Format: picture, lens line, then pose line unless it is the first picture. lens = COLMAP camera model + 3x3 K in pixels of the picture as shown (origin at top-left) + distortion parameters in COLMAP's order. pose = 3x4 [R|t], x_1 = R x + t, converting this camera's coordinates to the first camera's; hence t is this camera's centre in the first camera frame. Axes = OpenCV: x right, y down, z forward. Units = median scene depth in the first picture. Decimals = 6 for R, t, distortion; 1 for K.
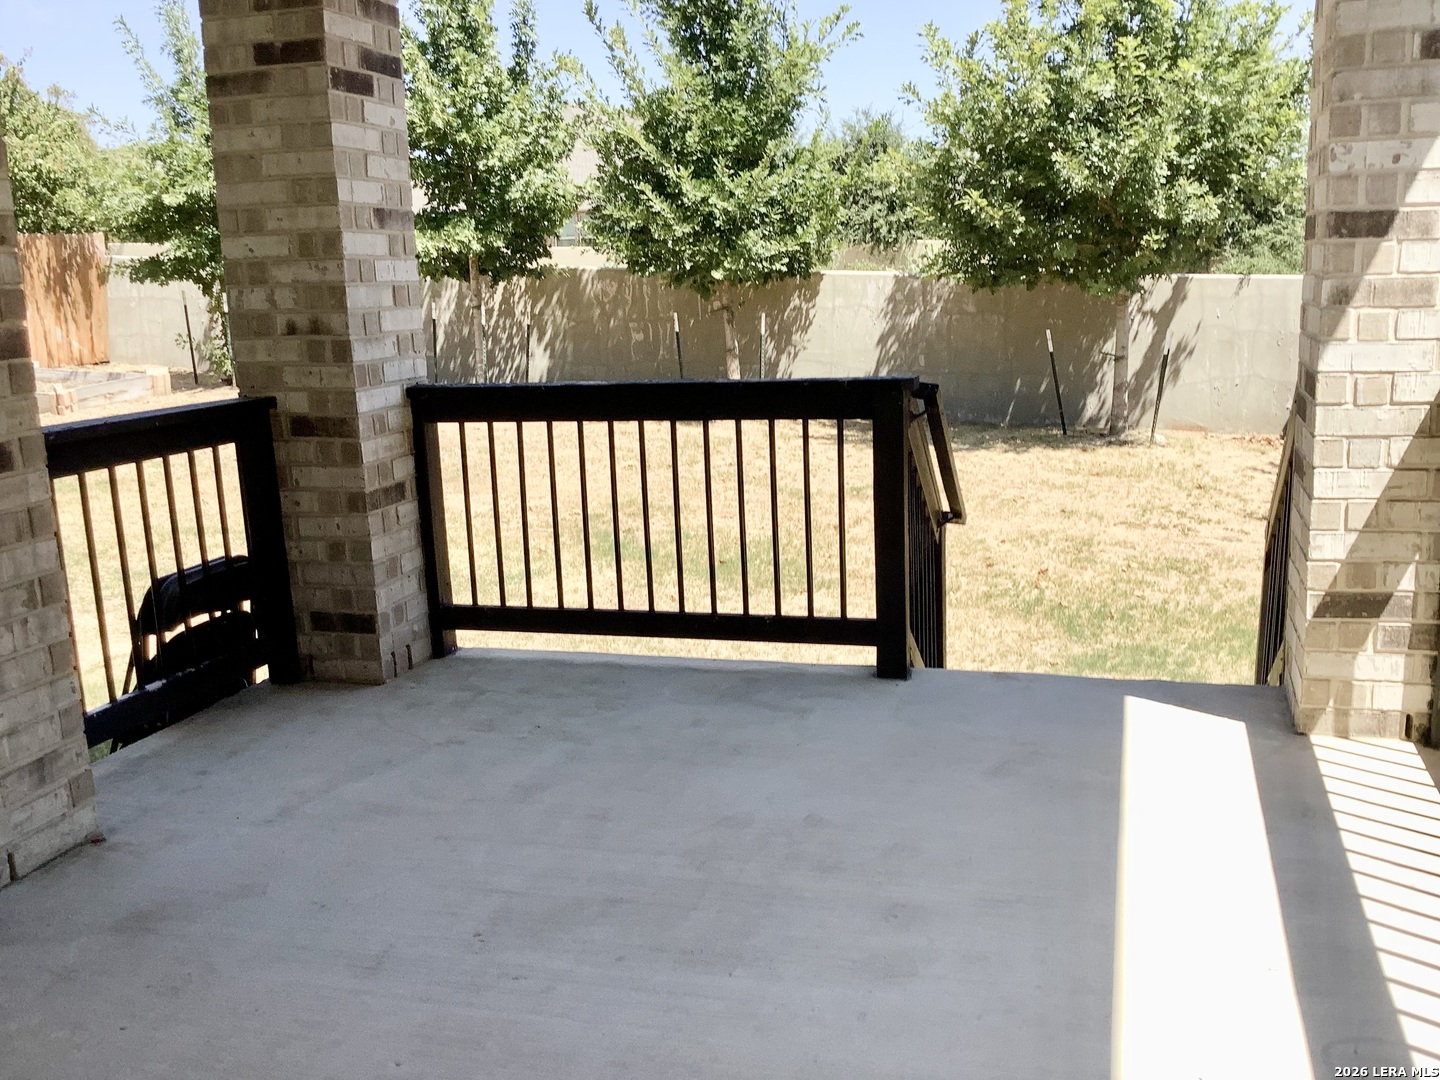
lens RADIAL K [[1294.8, 0, 725.2], [0, 1294.8, 538.4], [0, 0, 1]] dist [0.115851, -0.256891]
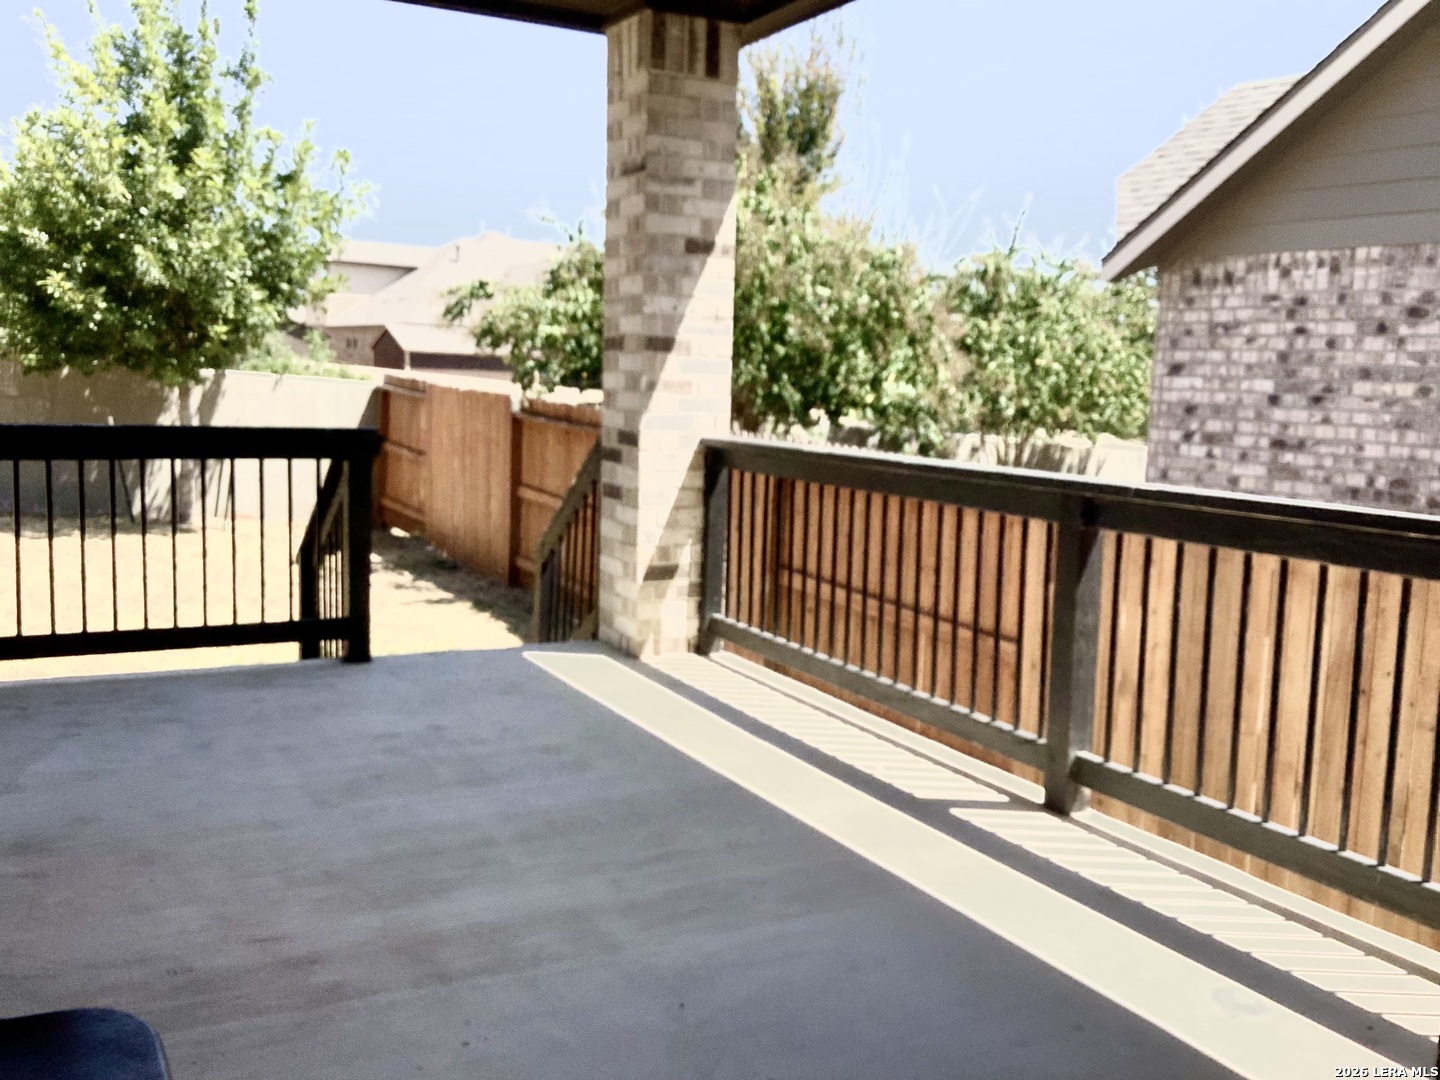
lens RADIAL K [[1294.8, 0, 725.2], [0, 1294.8, 538.4], [0, 0, 1]] dist [0.115851, -0.256891]
pose [[0.727329, -0.033763, 0.685458, -0.465404], [0.083777, 0.995687, -0.039850, 0.063933], [-0.681157, 0.086410, 0.727021, -0.197590]]
